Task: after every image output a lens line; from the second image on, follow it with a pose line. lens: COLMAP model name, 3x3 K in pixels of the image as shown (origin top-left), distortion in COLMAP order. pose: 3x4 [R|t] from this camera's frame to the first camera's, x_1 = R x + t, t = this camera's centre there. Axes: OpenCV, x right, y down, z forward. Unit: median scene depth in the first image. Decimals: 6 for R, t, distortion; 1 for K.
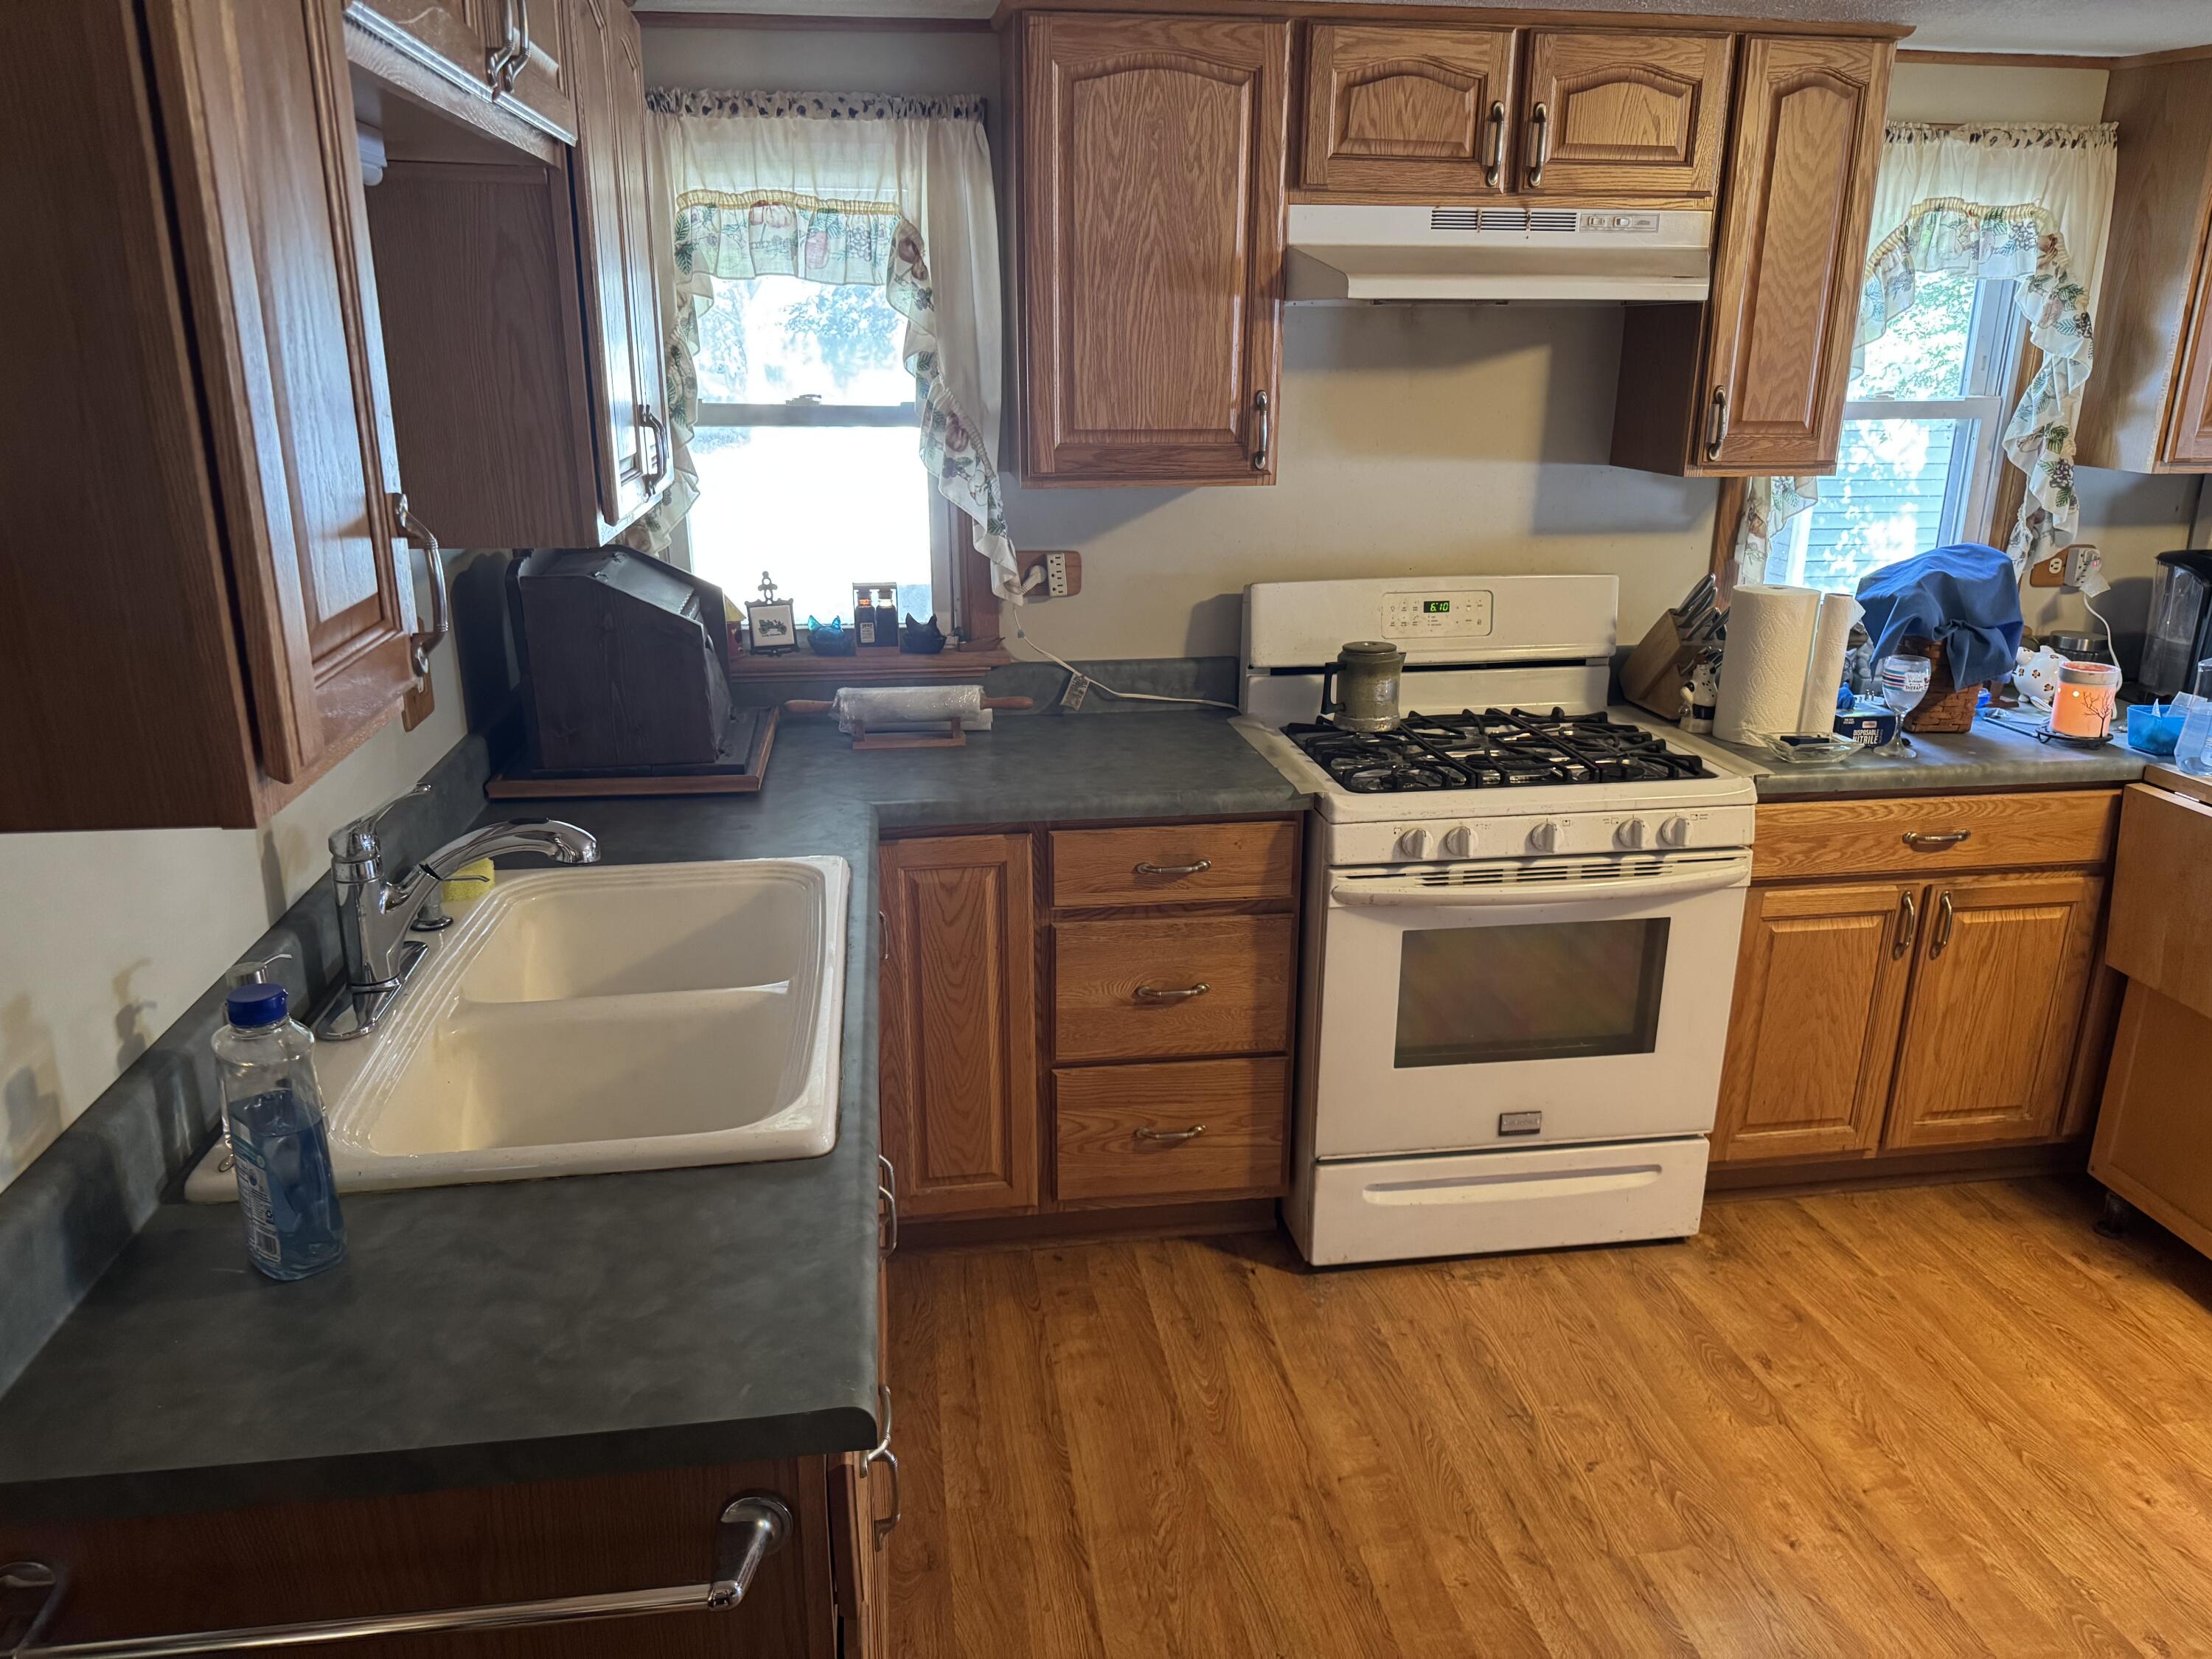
lens RADIAL K [[1556.8, 0, 1113.9], [0, 1556.8, 841.1], [0, 0, 1]] dist [0.168255, -0.315580]
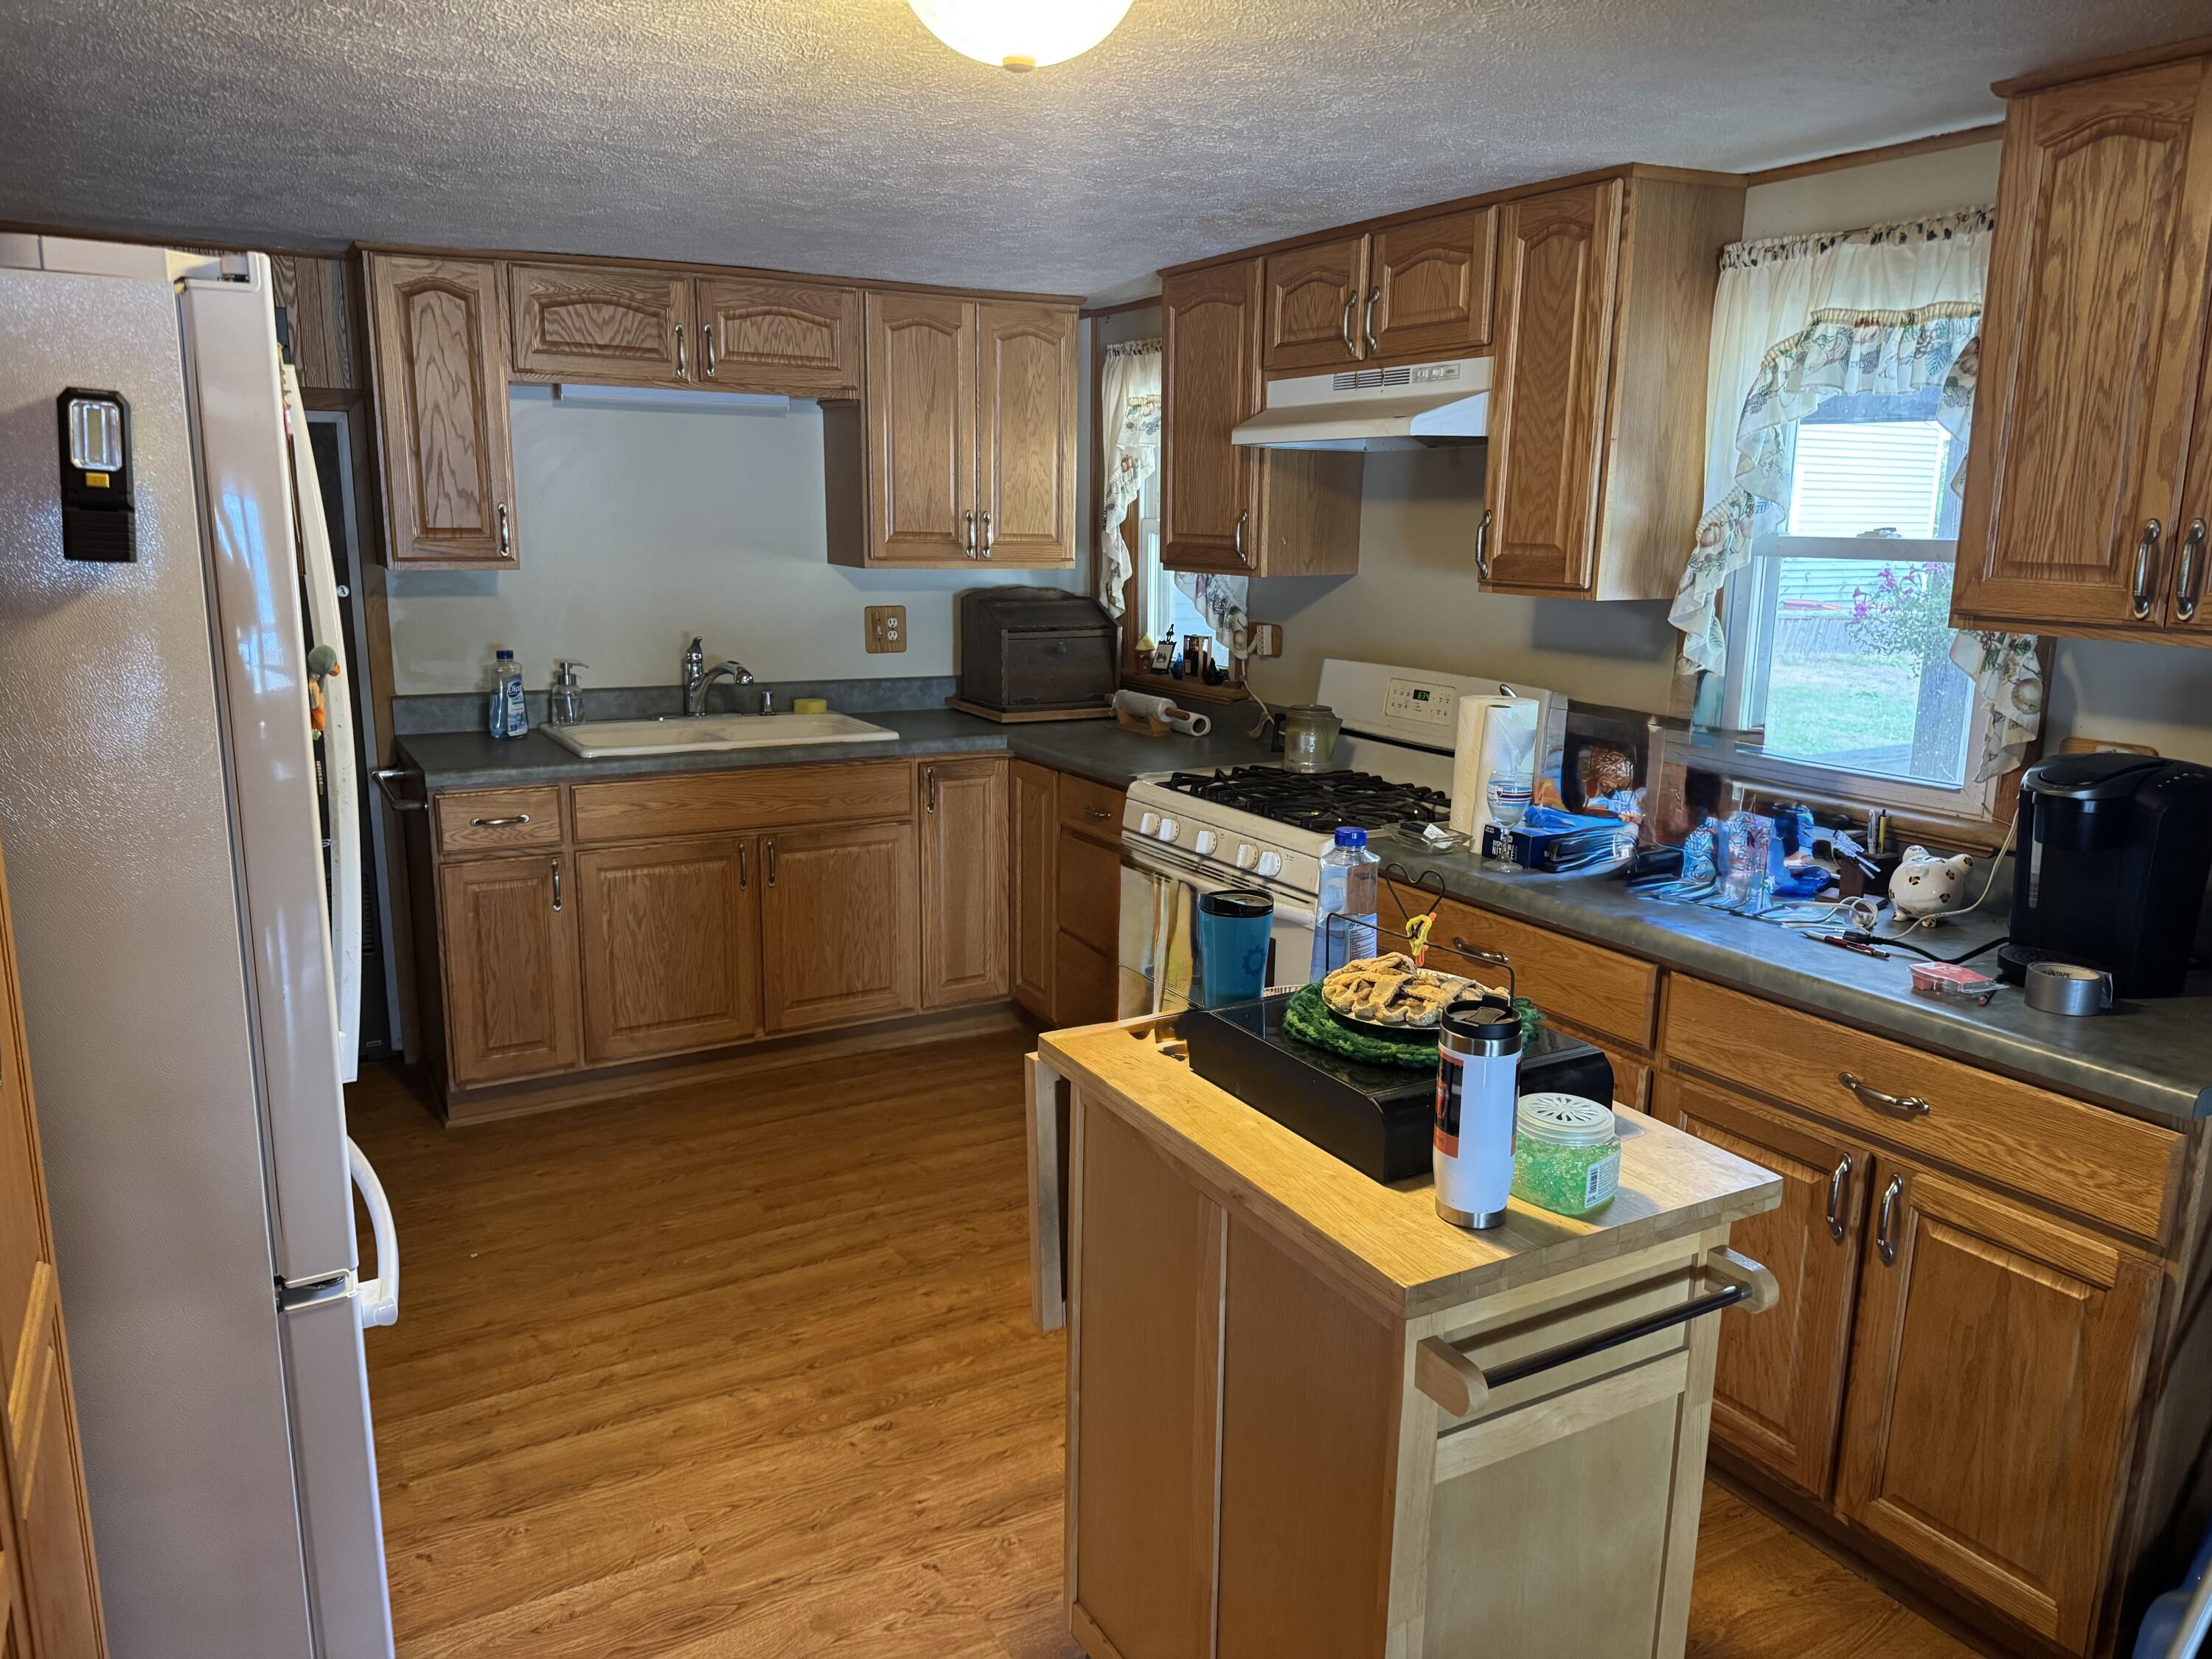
lens RADIAL K [[1526.8, 0, 1101.7], [0, 1526.8, 826.6], [0, 0, 1]] dist [0.162965, -0.318679]
pose [[0.357178, 0.189473, -0.914617, 1.339074], [-0.298876, 0.950910, 0.080274, -0.086221], [0.884928, 0.244685, 0.396273, 0.402958]]
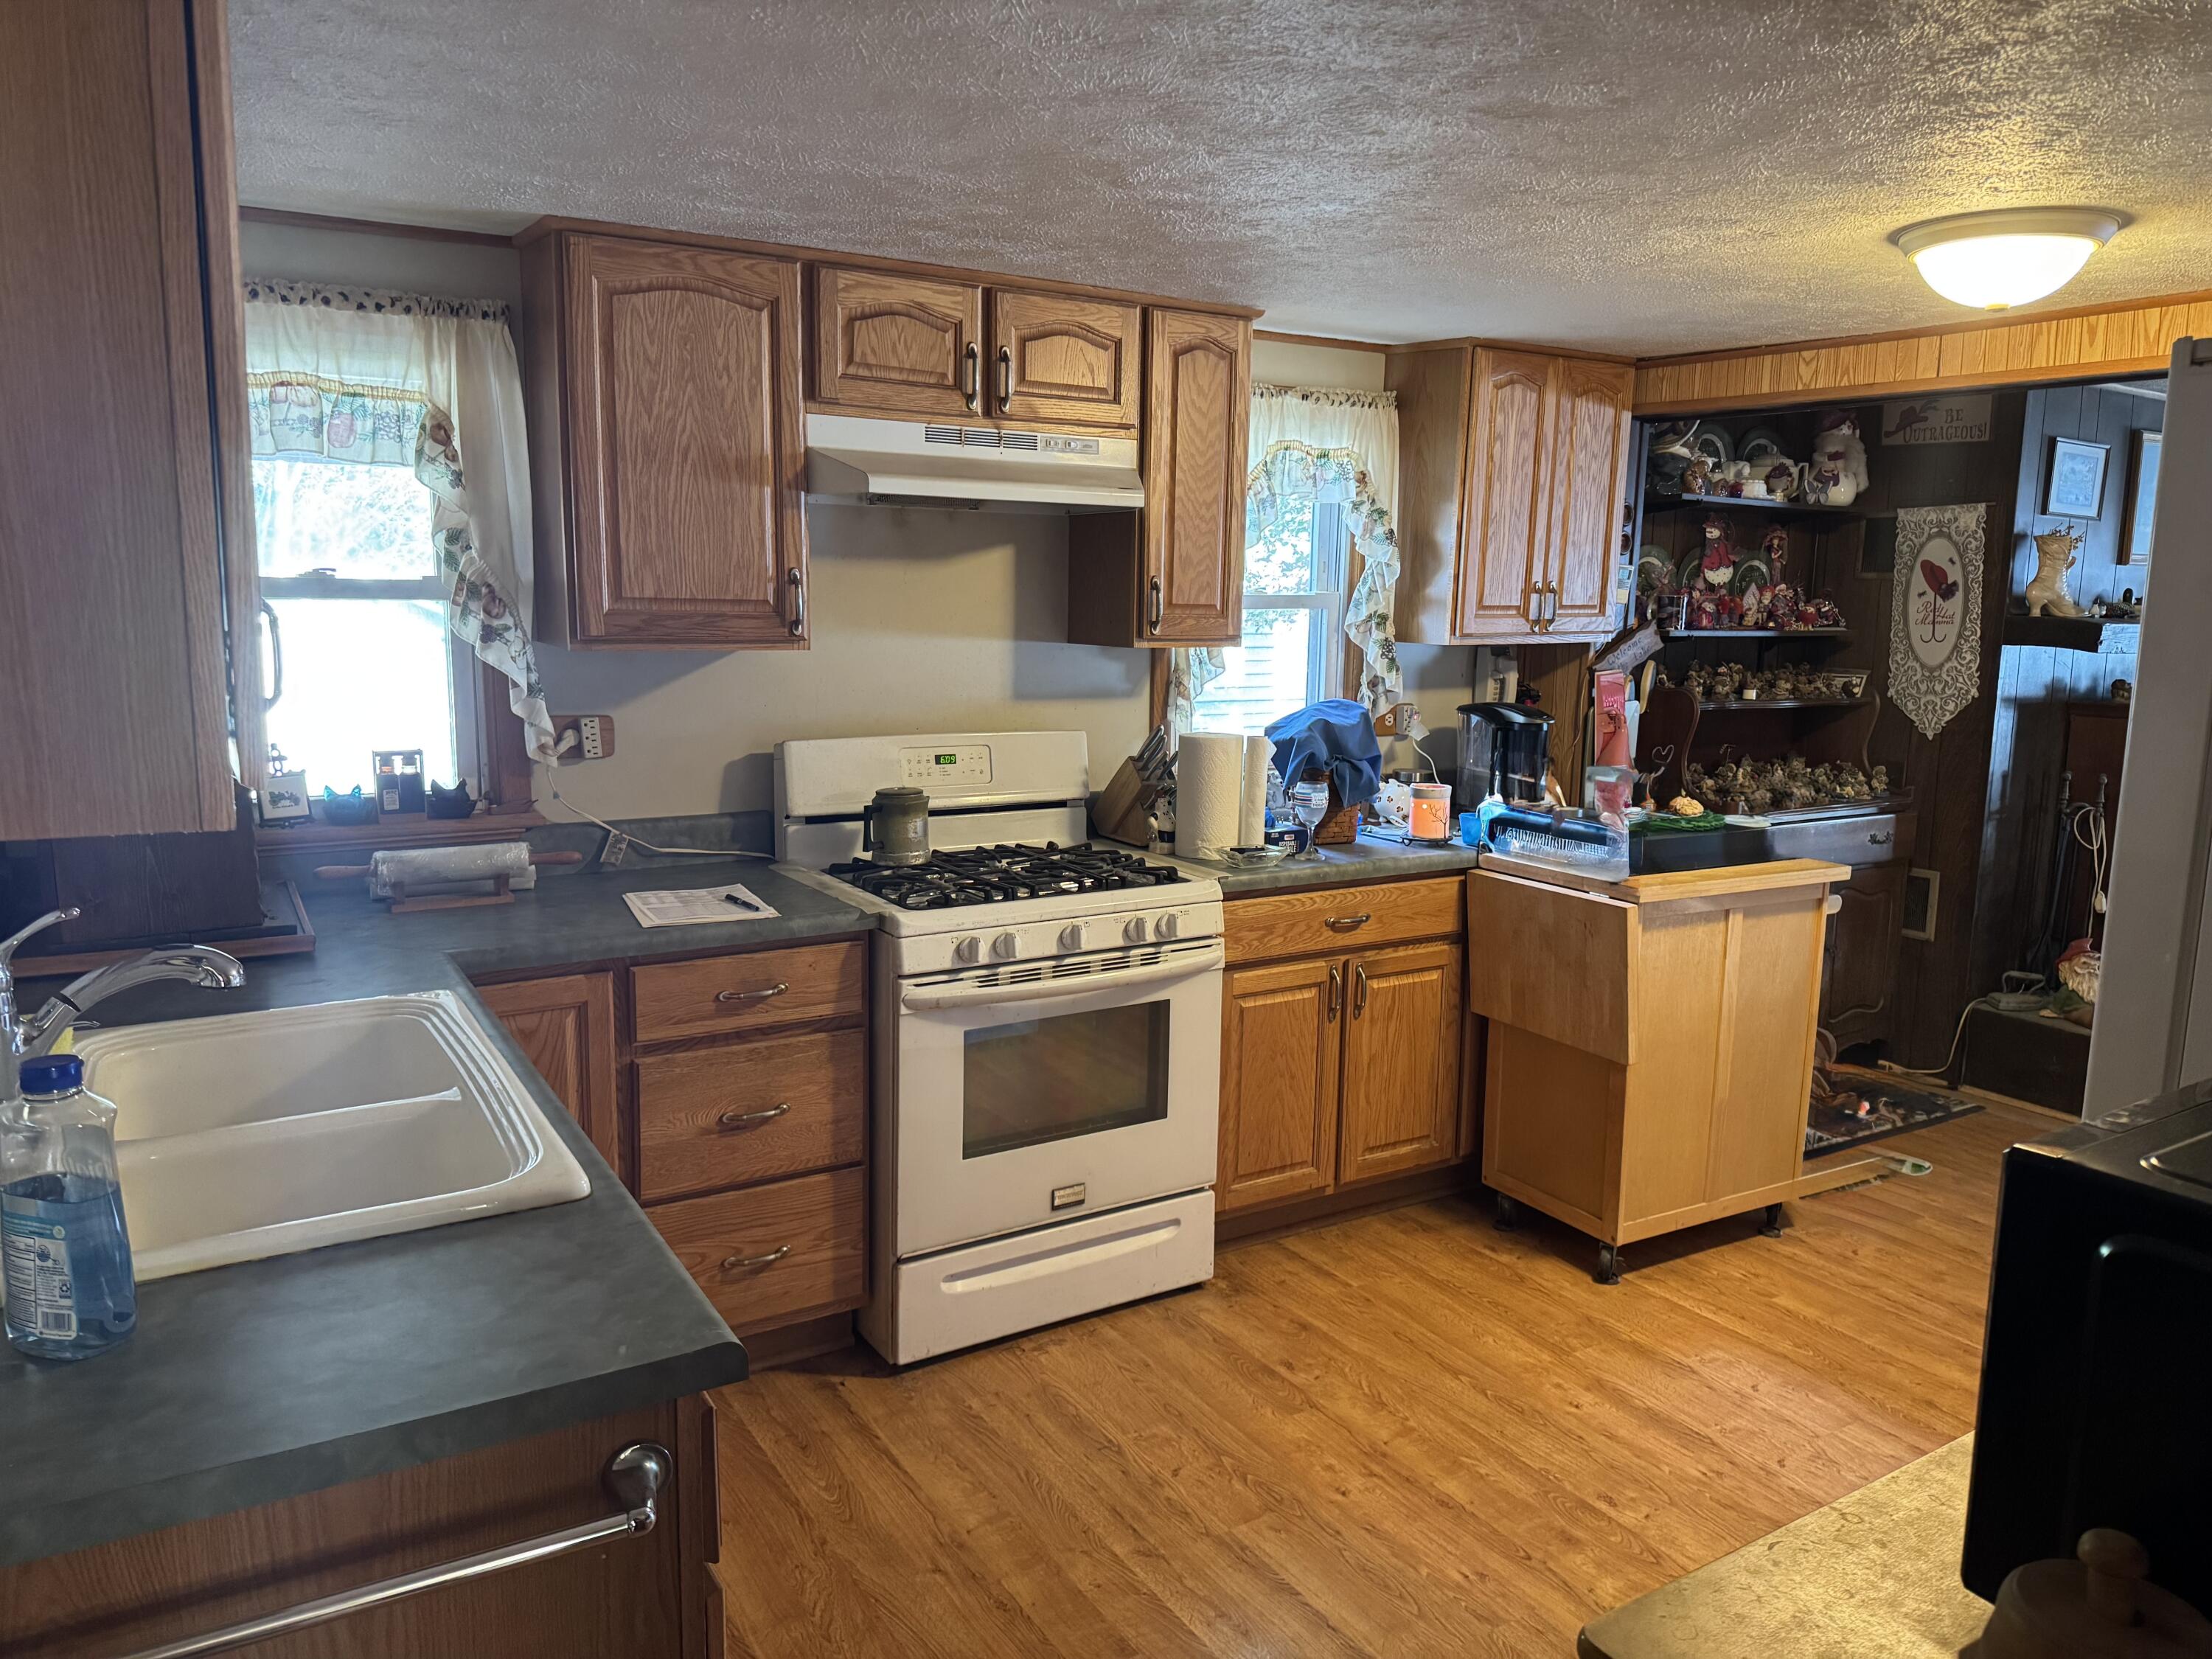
lens RADIAL K [[1540.4, 0, 1111.0], [0, 1540.4, 835.3], [0, 0, 1]] dist [0.167377, -0.305210]
pose [[0.923054, -0.051331, 0.381229, -0.130069], [0.106315, 0.986496, -0.124589, 0.066273], [-0.369686, 0.155533, 0.916047, -0.077081]]
